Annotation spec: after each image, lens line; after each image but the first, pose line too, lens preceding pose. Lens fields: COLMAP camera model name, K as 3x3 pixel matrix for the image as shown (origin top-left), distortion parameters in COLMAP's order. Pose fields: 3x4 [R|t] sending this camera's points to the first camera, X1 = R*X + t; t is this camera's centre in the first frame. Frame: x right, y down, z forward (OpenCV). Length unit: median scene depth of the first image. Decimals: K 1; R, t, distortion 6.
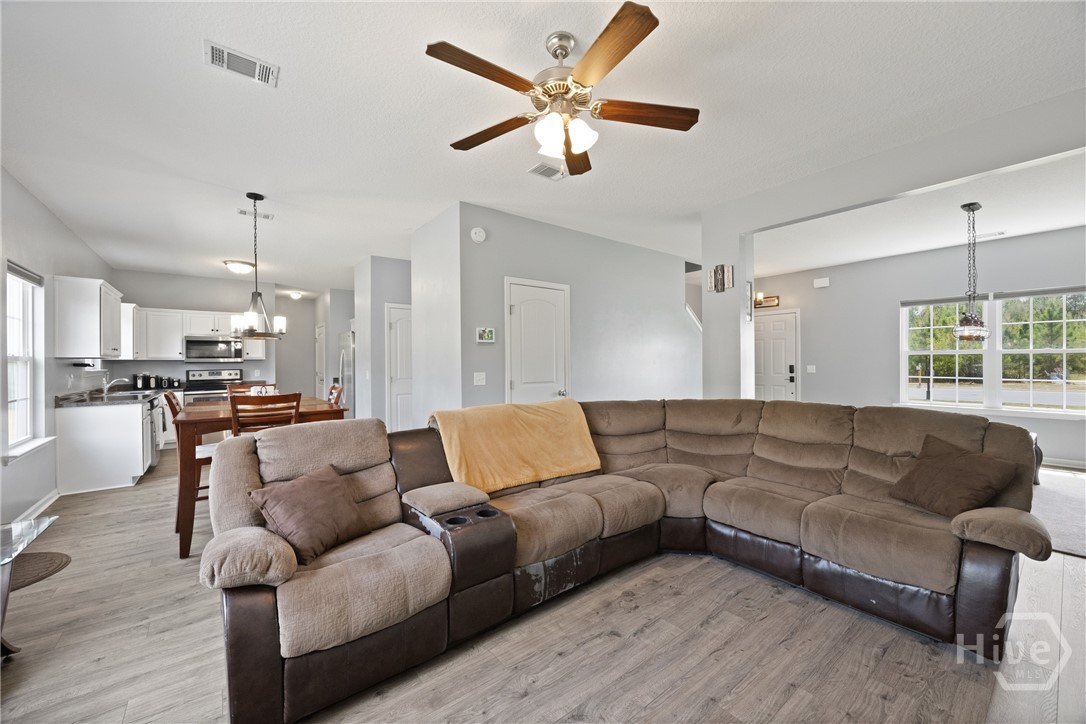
lens RADIAL K [[423.8, 0, 543.0], [0, 423.8, 362.0], [0, 0, 1]] dist [-0.000780, -0.000280]
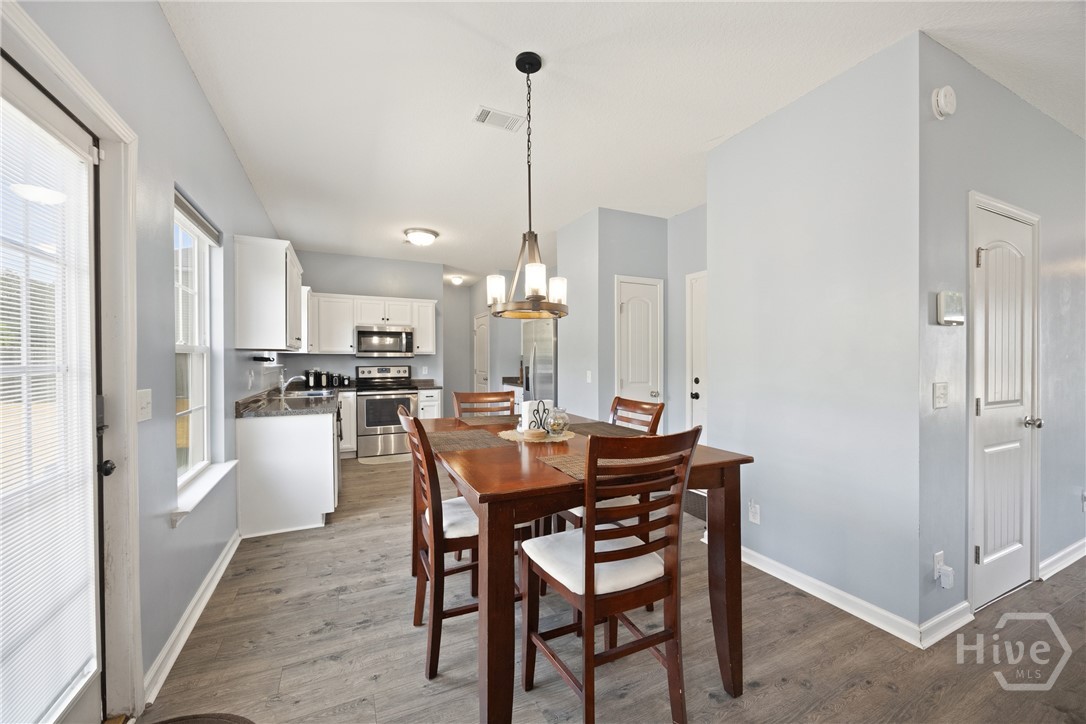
lens RADIAL K [[421.1, 0, 536.6], [0, 421.1, 365.3], [0, 0, 1]] dist [-0.000582, -0.000020]
pose [[0.975462, 0.012195, -0.219829, -0.373397], [-0.009199, 0.999850, 0.014647, 0.002357], [0.219974, -0.012266, 0.975429, 0.311564]]
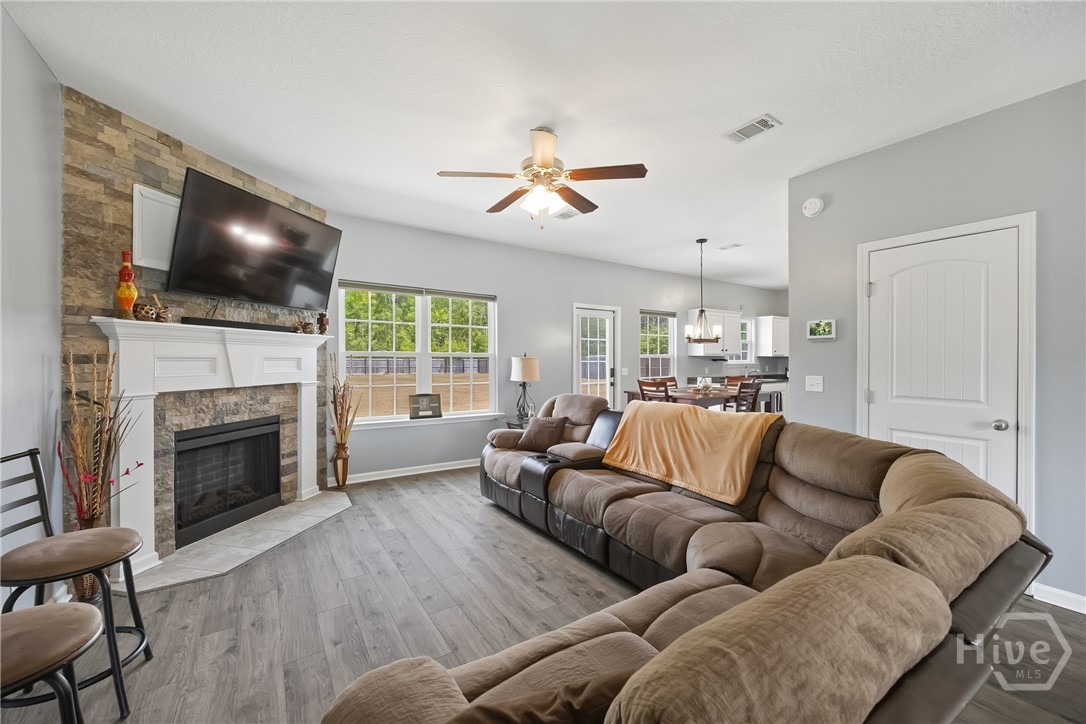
lens RADIAL K [[423.8, 0, 543.0], [0, 423.8, 362.0], [0, 0, 1]] dist [-0.000780, -0.000280]
pose [[-0.082514, 0.017394, -0.996438, 0.525897], [-0.001706, 0.999844, 0.017595, -0.011430], [0.996588, 0.003151, -0.082471, 0.410247]]
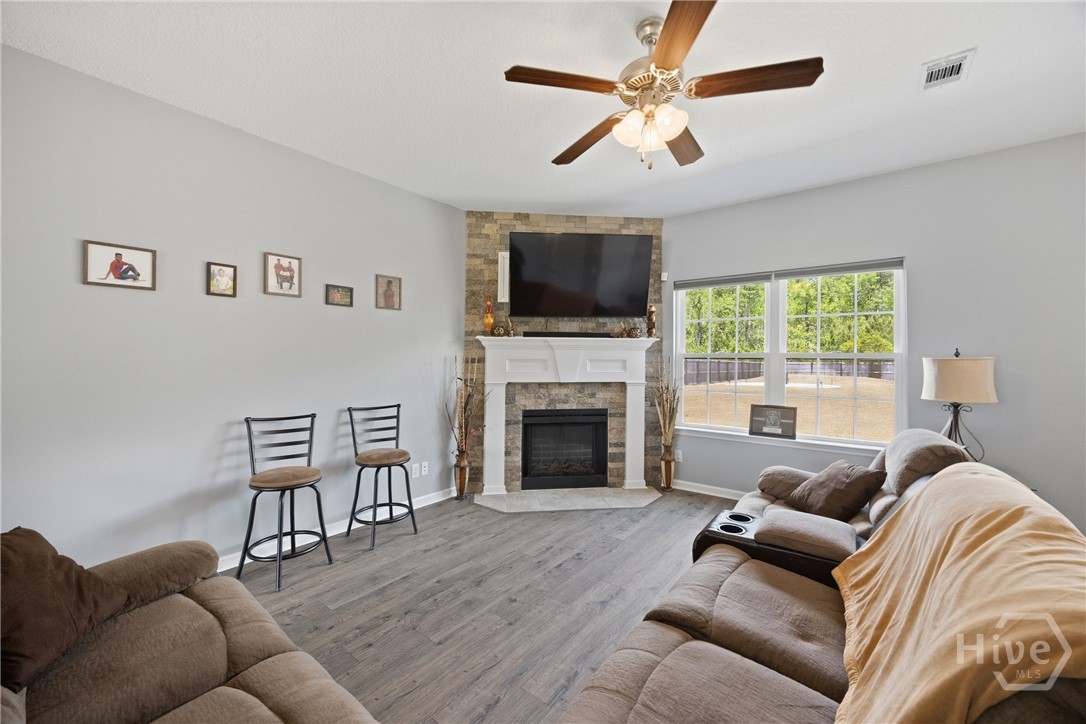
lens RADIAL K [[421.2, 0, 543.9], [0, 421.2, 355.0], [0, 0, 1]] dist [-0.001141, -0.000013]
pose [[-0.970103, 0.004132, -0.242659, 0.181945], [0.007645, 0.999879, -0.013537, -0.004560], [0.242574, -0.014987, -0.970017, 0.681370]]
